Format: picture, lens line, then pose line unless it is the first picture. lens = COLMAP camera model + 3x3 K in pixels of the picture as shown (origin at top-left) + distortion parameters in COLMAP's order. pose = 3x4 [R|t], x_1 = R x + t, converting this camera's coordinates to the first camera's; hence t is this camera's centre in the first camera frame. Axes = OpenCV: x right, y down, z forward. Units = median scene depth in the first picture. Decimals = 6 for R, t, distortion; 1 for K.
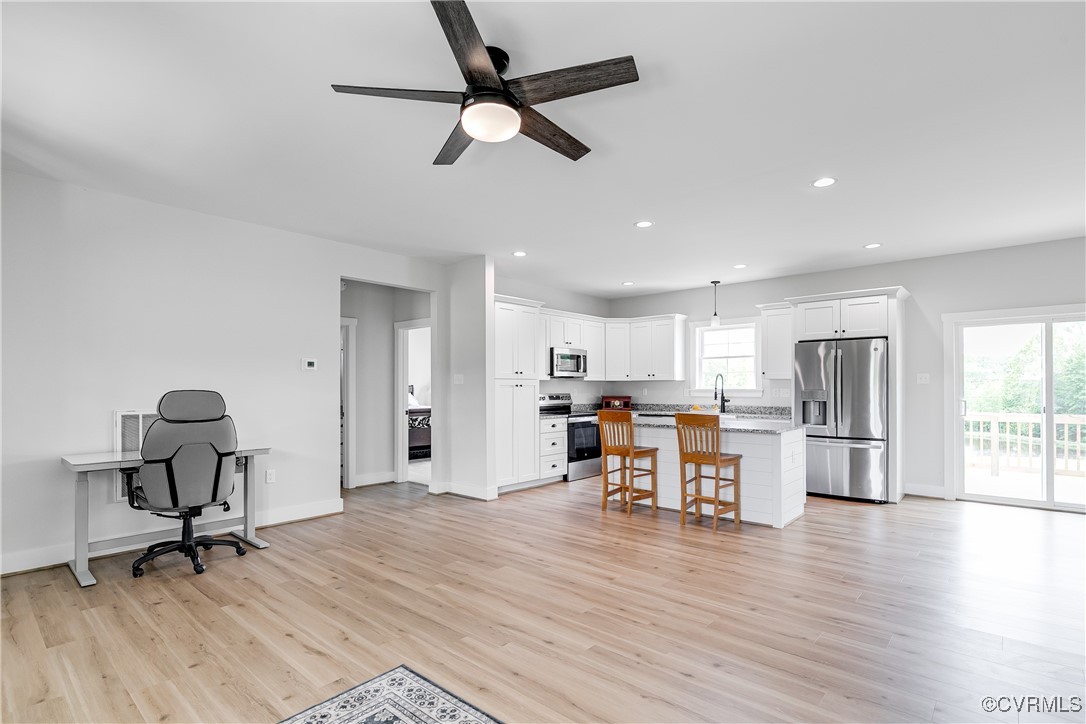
lens RADIAL K [[534.2, 0, 544.2], [0, 534.2, 384.7], [0, 0, 1]] dist [0.002160, 0.000749]
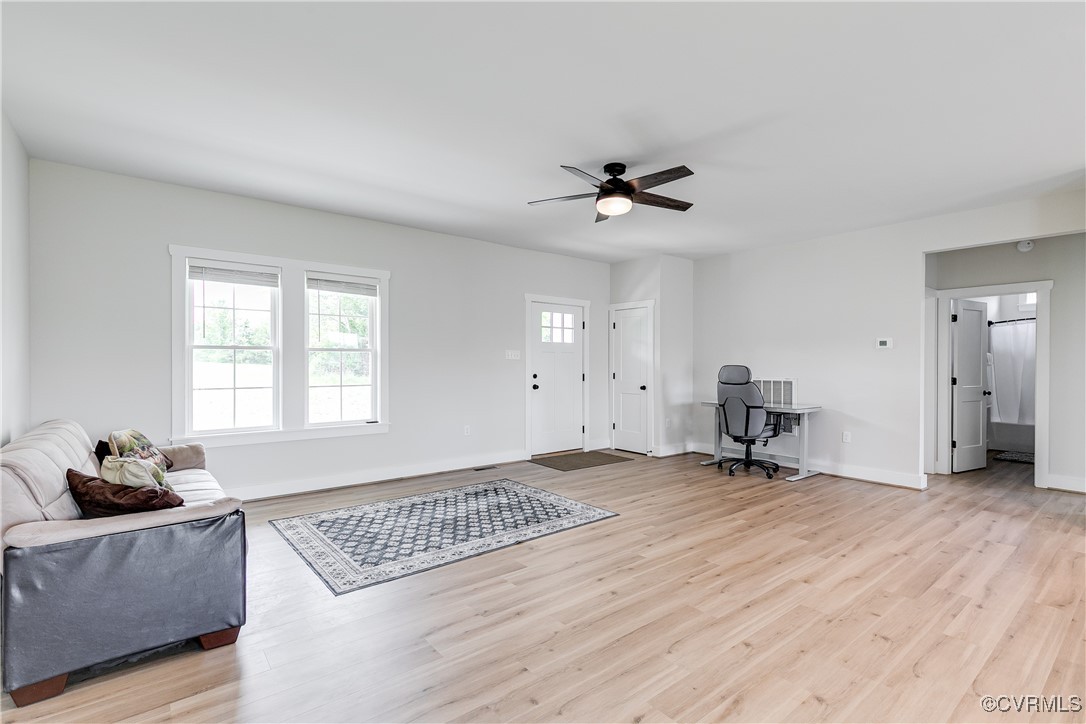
lens RADIAL K [[495.7, 0, 543.0], [0, 495.7, 362.0], [0, 0, 1]] dist [0.000856, 0.000038]
pose [[-0.172888, -0.000741, -0.984941, 0.608350], [0.001009, 0.999999, -0.000929, 0.000611], [0.984941, -0.001154, -0.172887, 0.432287]]
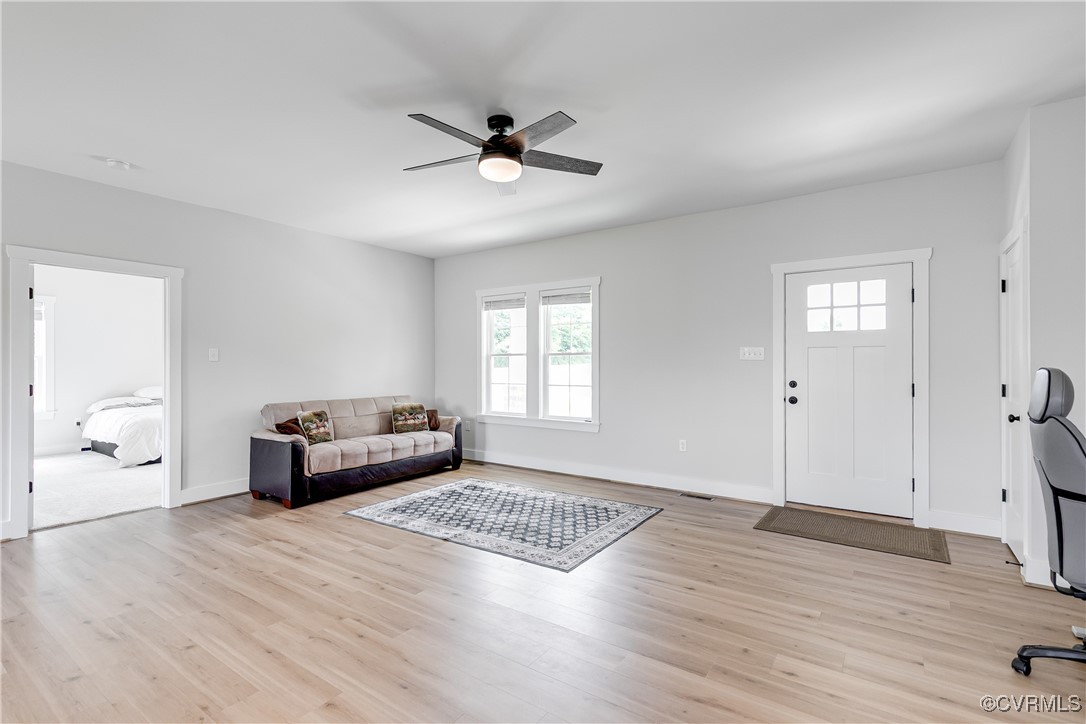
lens RADIAL K [[514.3, 0, 543.0], [0, 514.3, 362.0], [0, 0, 1]] dist [0.013963, 0.000116]
pose [[-0.994023, 0.004822, -0.109064, -0.026003], [0.005915, 0.999935, -0.009701, 0.003176], [0.109010, -0.010288, -0.993987, 0.954120]]
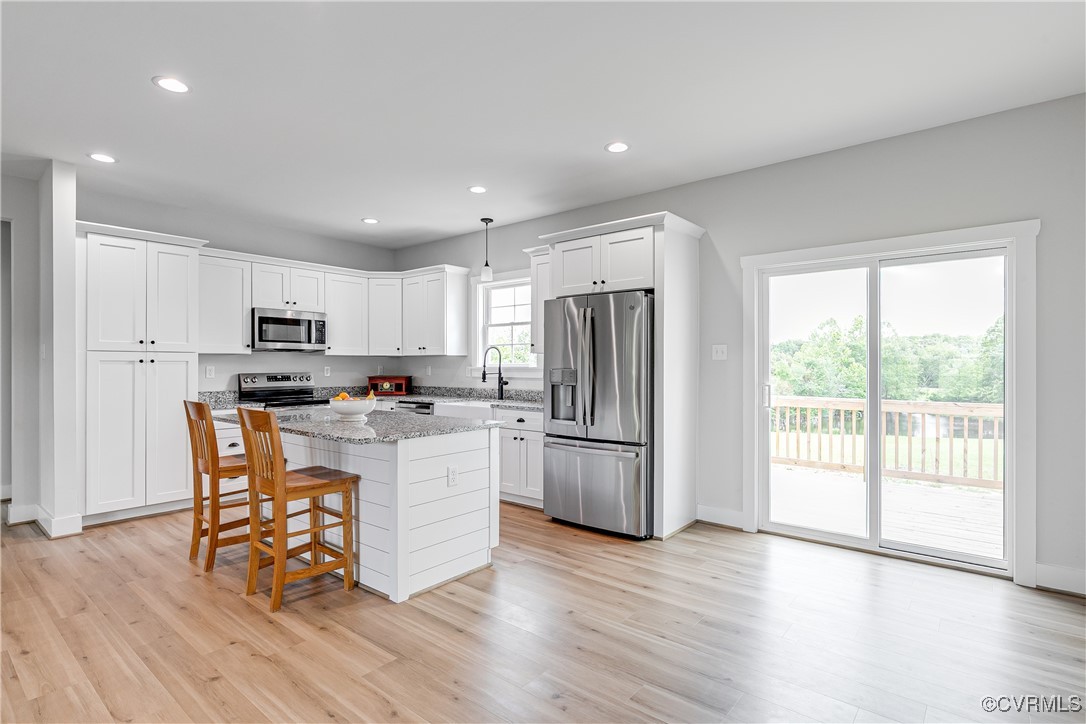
lens RADIAL K [[554.5, 0, 543.0], [0, 554.5, 362.0], [0, 0, 1]] dist [0.000813, 0.000535]
pose [[0.999368, 0.002160, 0.035480, 0.468213], [-0.002147, 0.999998, -0.000424, 0.001888], [-0.035481, 0.000347, 0.999370, 0.305924]]
